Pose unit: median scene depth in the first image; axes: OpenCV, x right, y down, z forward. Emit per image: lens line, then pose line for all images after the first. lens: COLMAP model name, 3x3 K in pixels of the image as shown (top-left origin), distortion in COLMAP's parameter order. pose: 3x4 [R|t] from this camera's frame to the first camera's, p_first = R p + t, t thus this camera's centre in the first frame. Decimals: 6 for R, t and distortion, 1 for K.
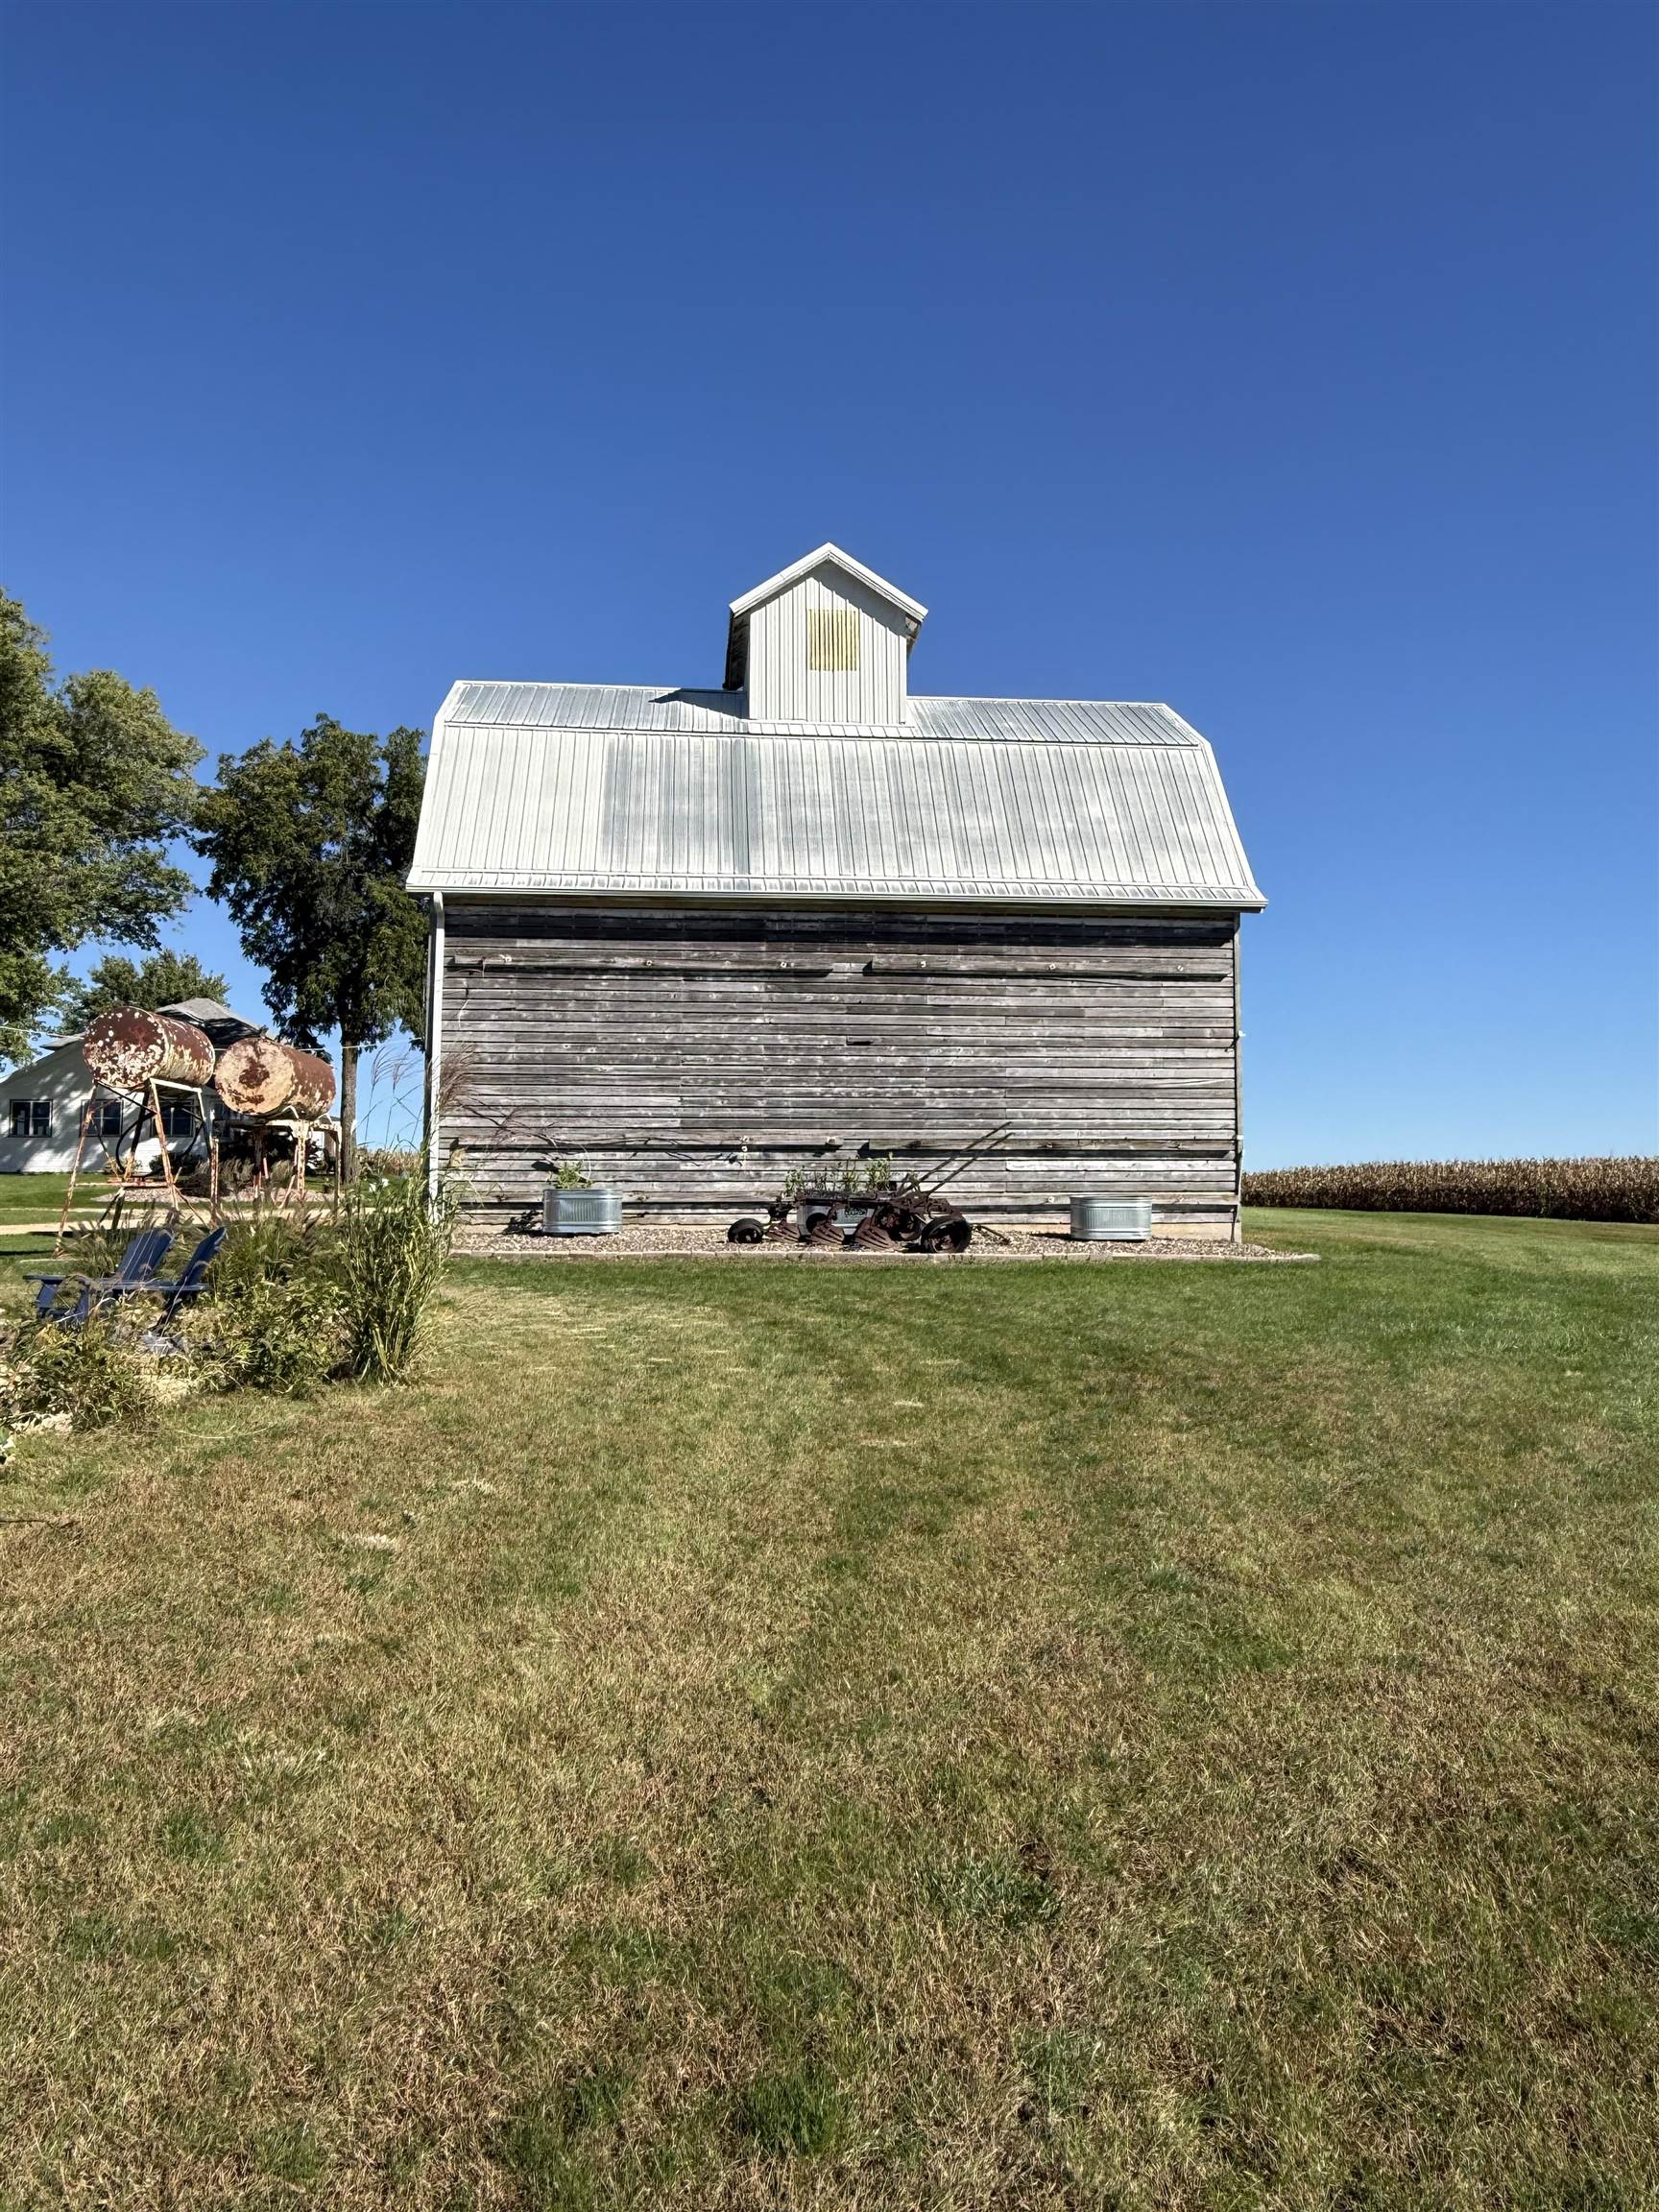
lens RADIAL K [[1505.1, 0, 845.3], [0, 1505.1, 1112.1], [0, 0, 1]] dist [0.004068, -0.000878]
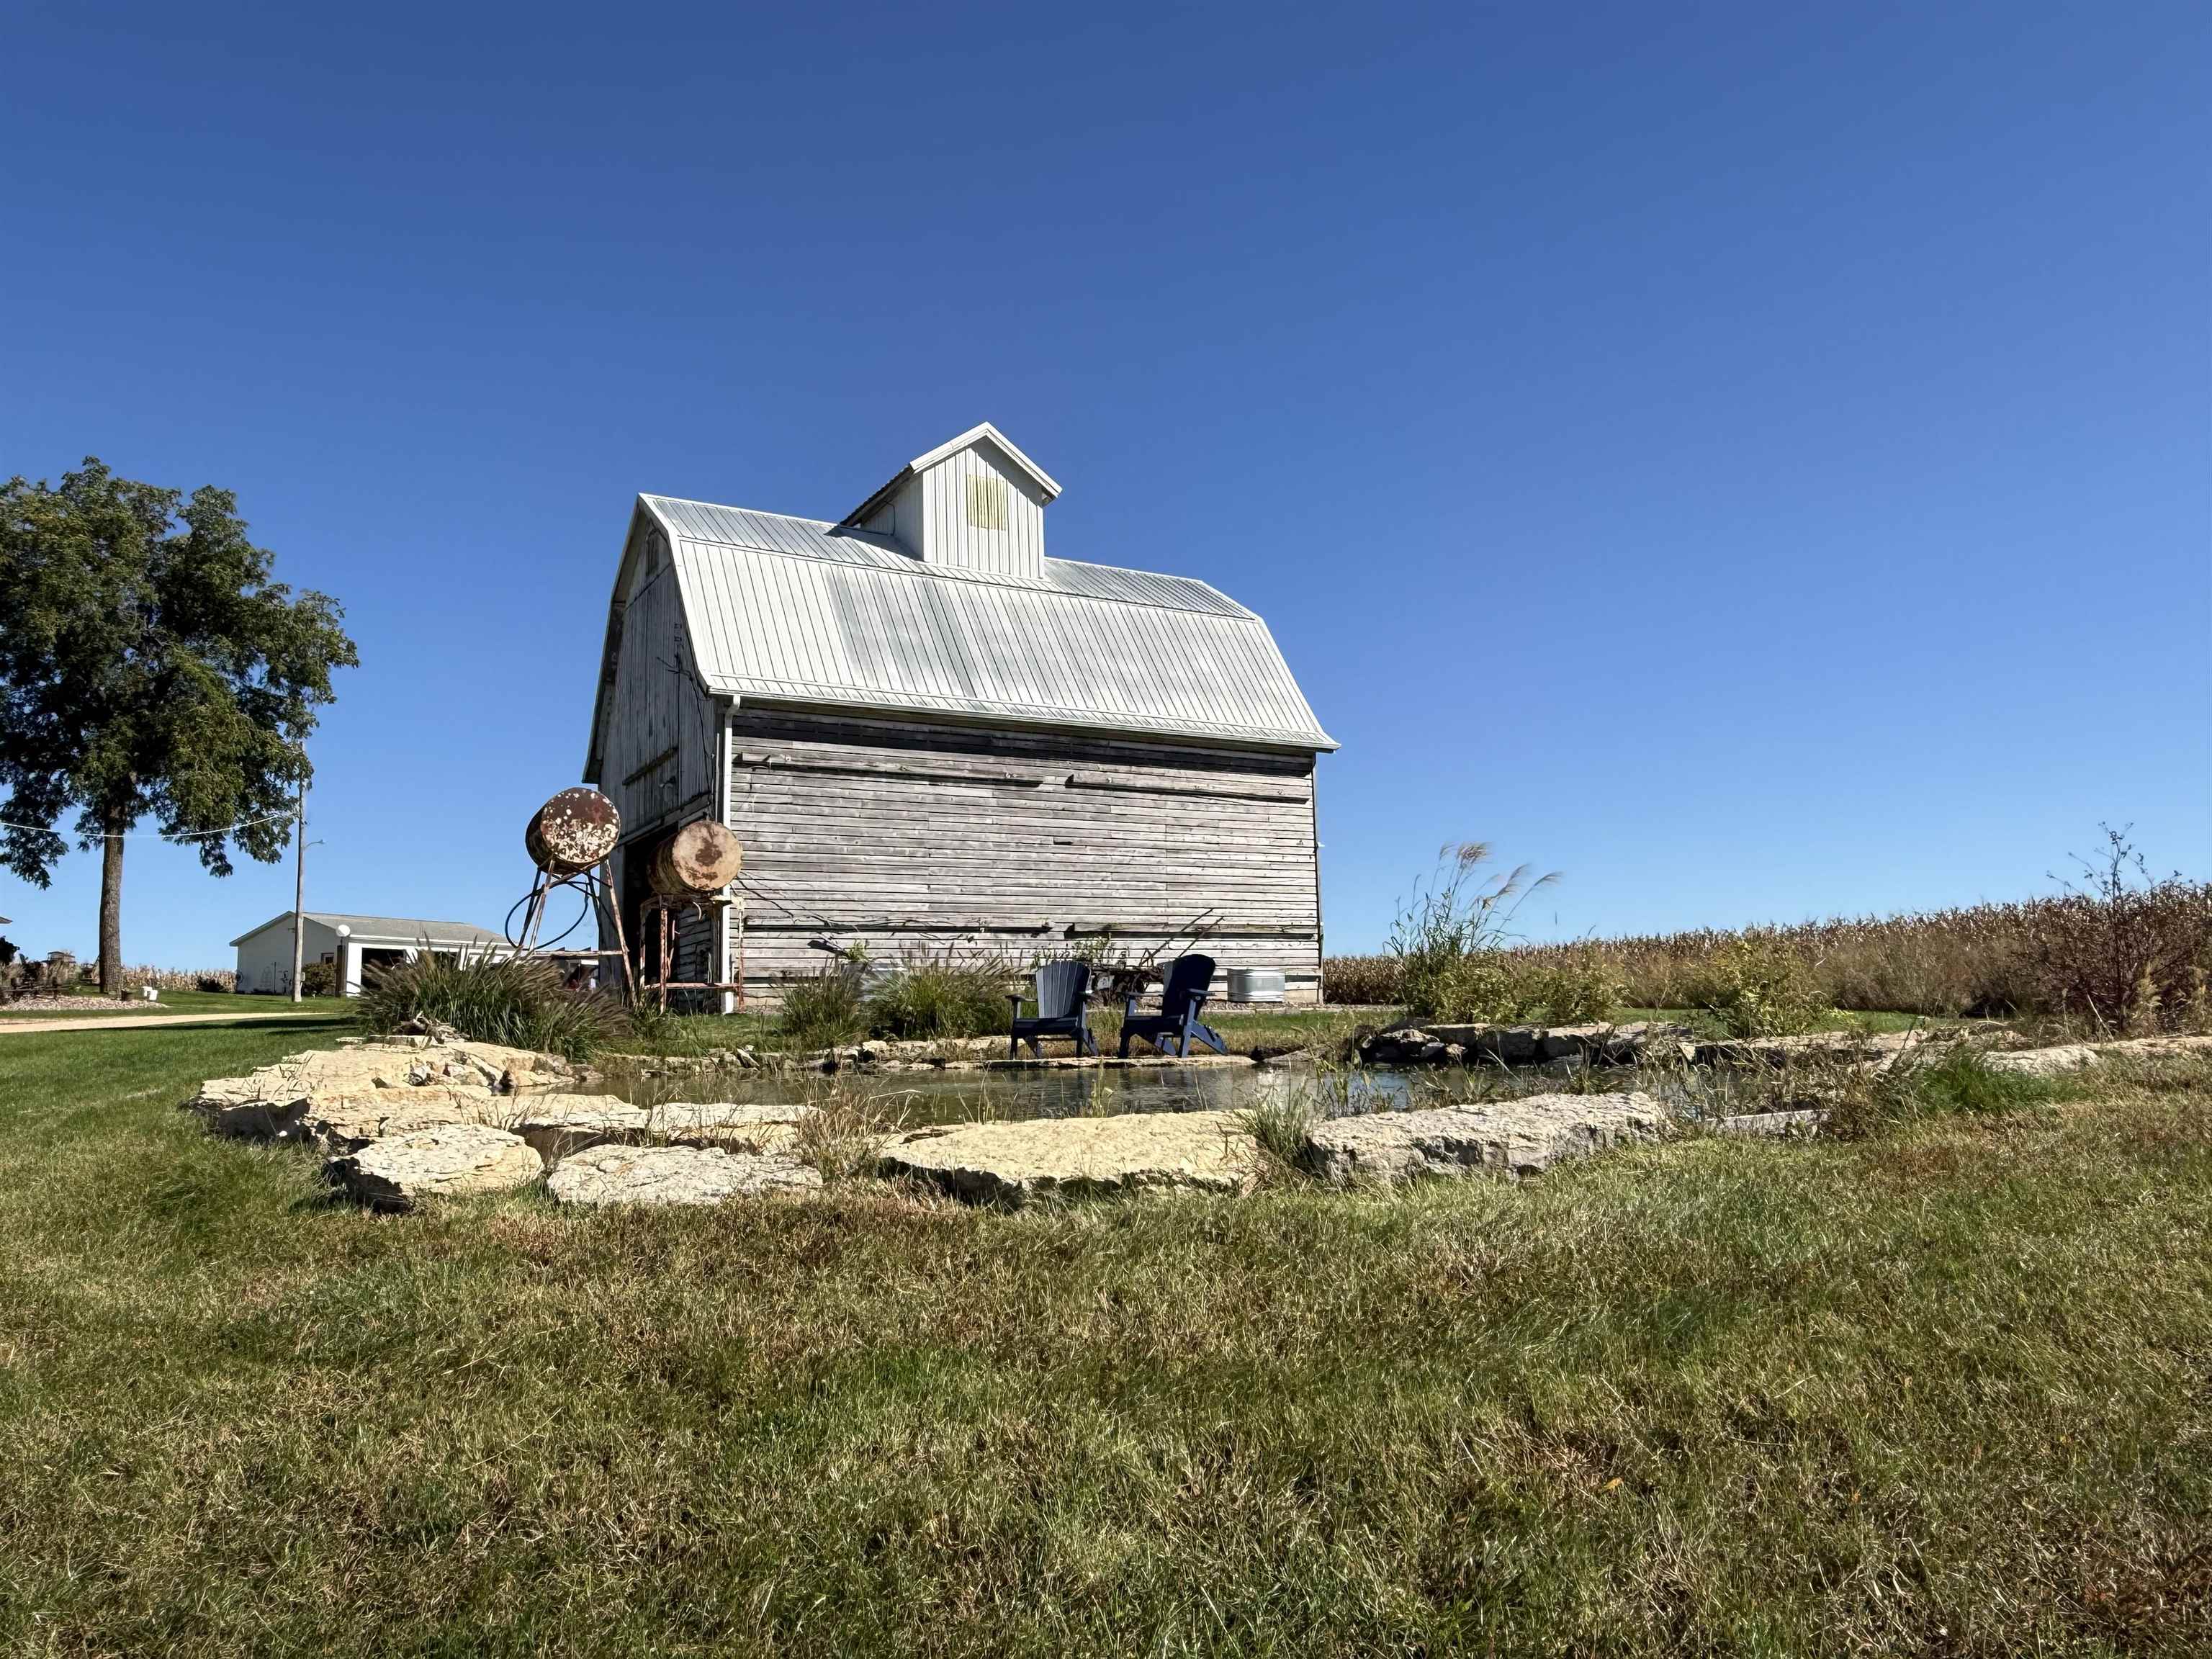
lens RADIAL K [[1505.1, 0, 1104.4], [0, 1505.1, 823.6], [0, 0, 1]] dist [0.004068, -0.000878]
pose [[0.901297, 0.034985, 0.431787, -0.474737], [-0.004986, 0.997505, -0.070414, 0.023063], [-0.433173, 0.061311, 0.899223, -0.098305]]
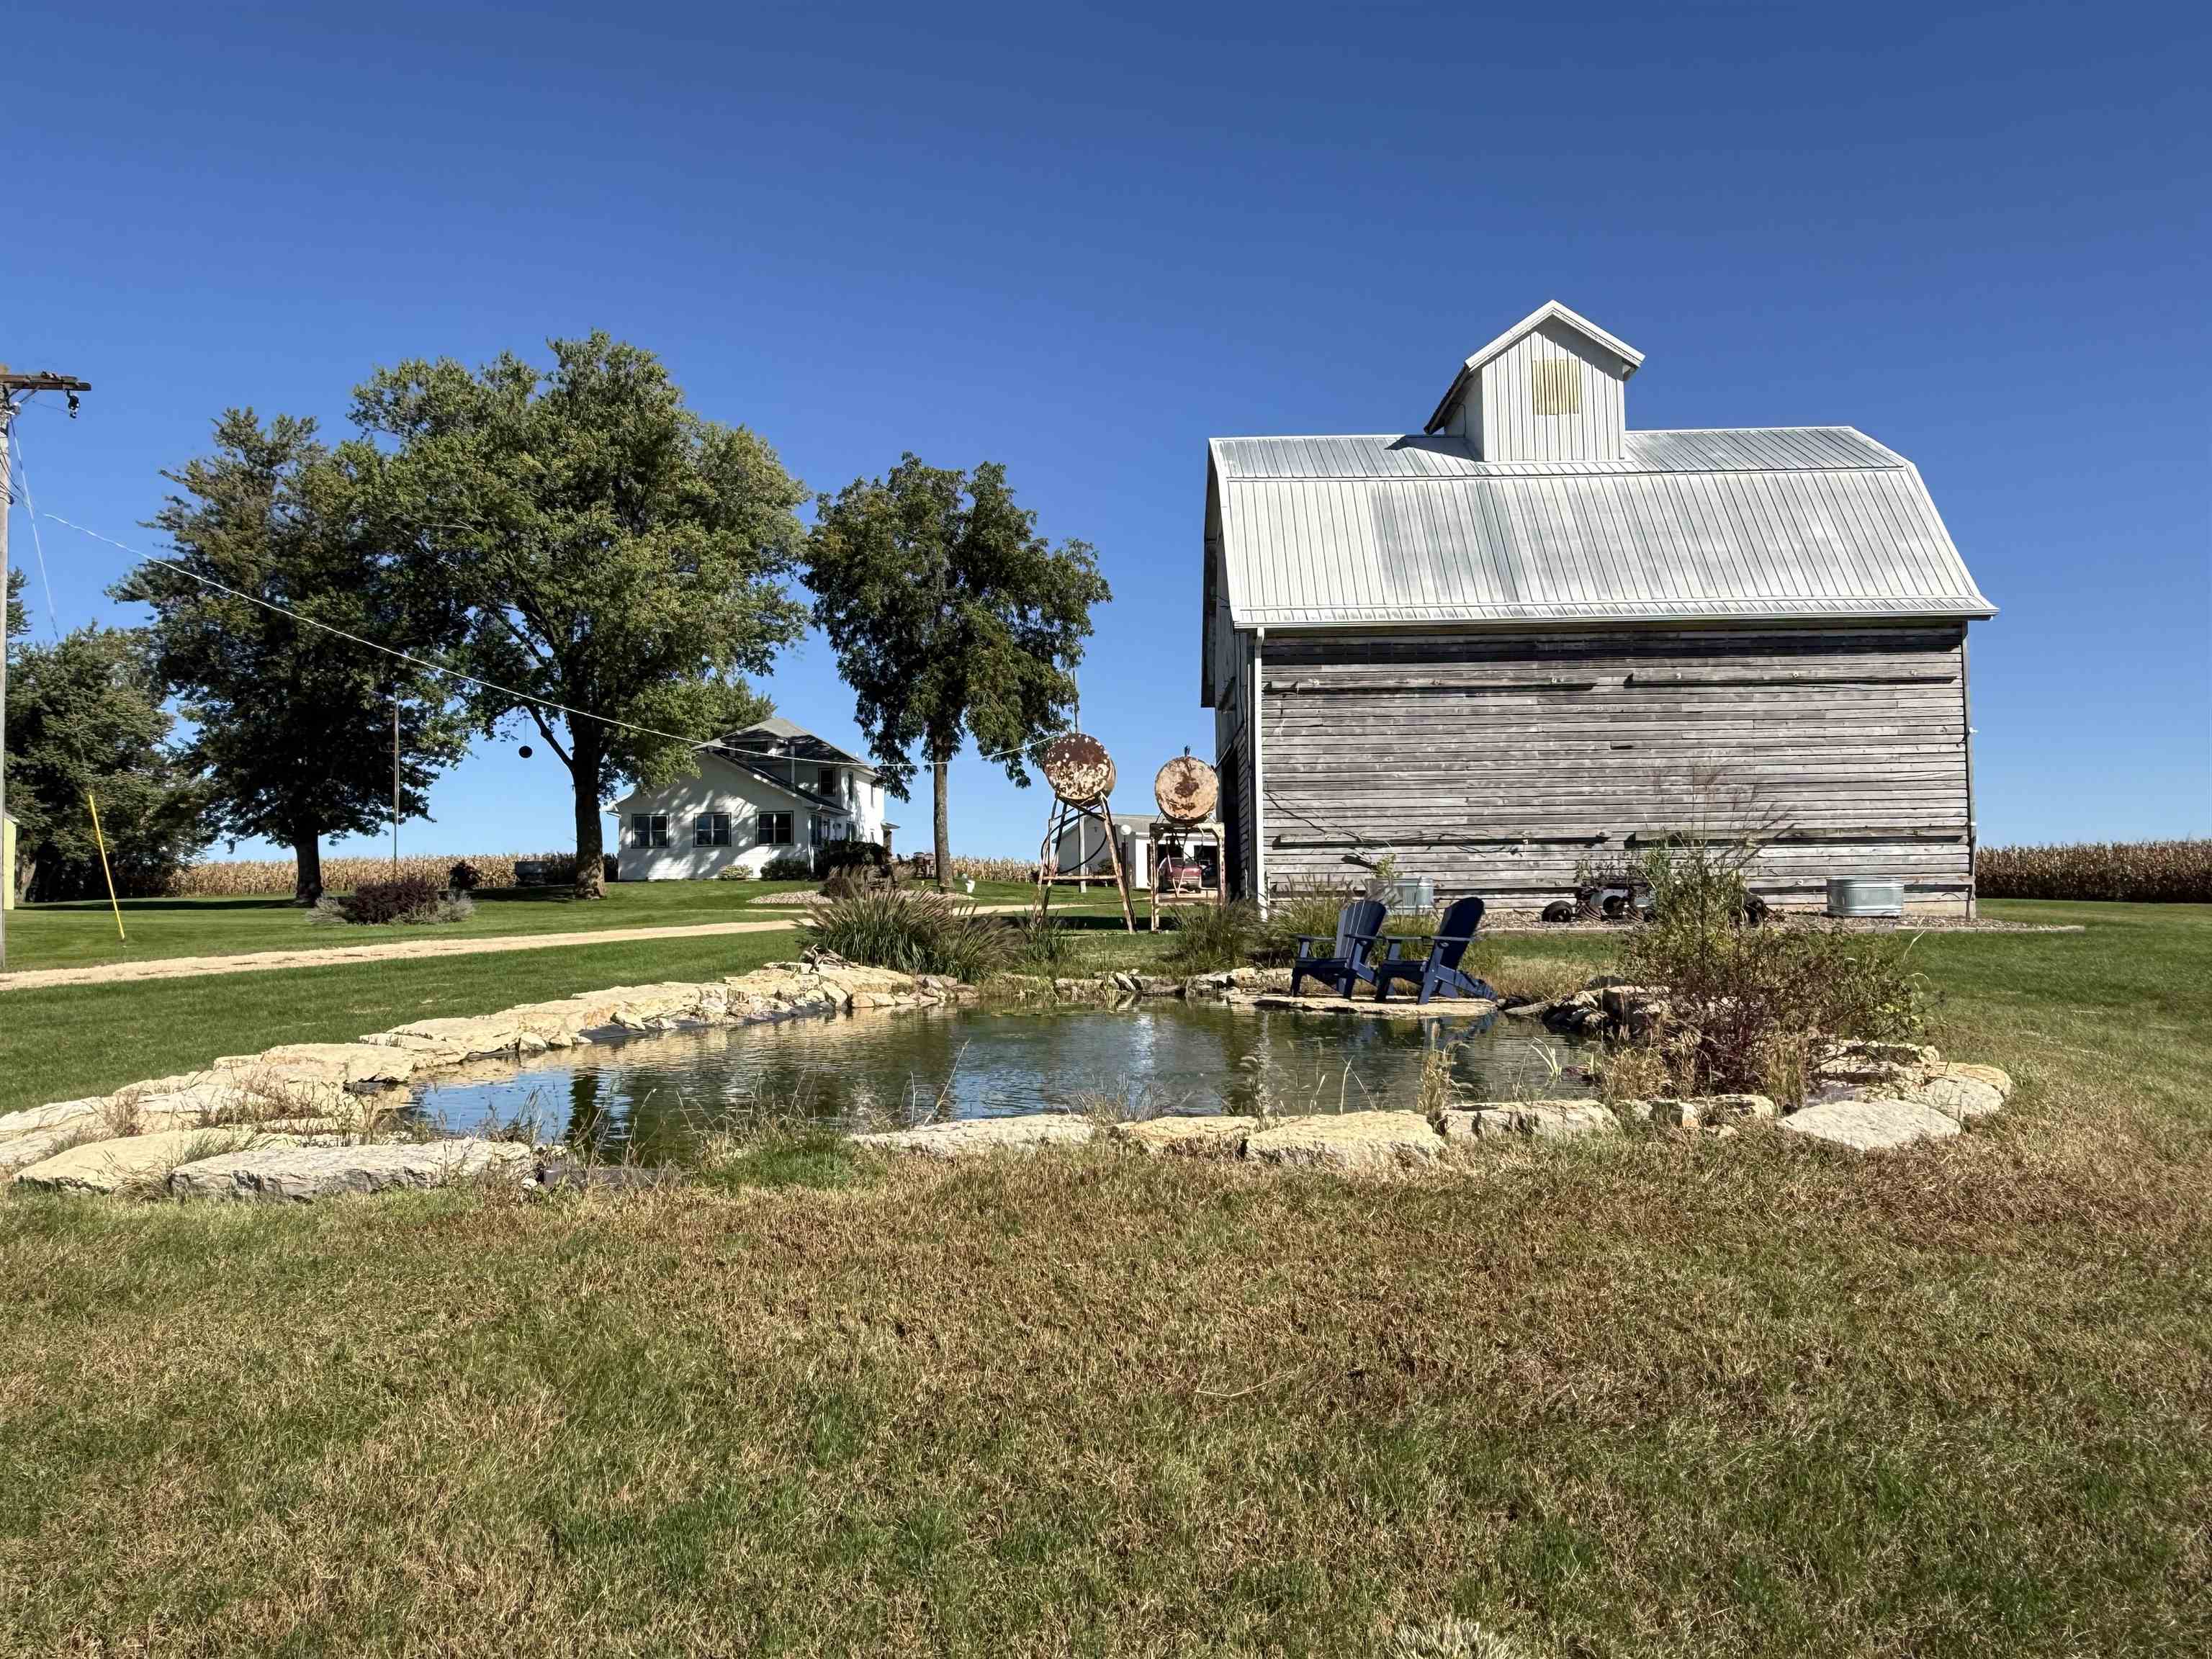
lens RADIAL K [[1505.1, 0, 1091.2], [0, 1505.1, 832.5], [0, 0, 1]] dist [0.004068, -0.000878]
pose [[0.993988, -0.018282, -0.107955, -0.263617], [0.019689, 0.999734, 0.011983, -0.002809], [0.107708, -0.014036, 0.994084, -0.172244]]
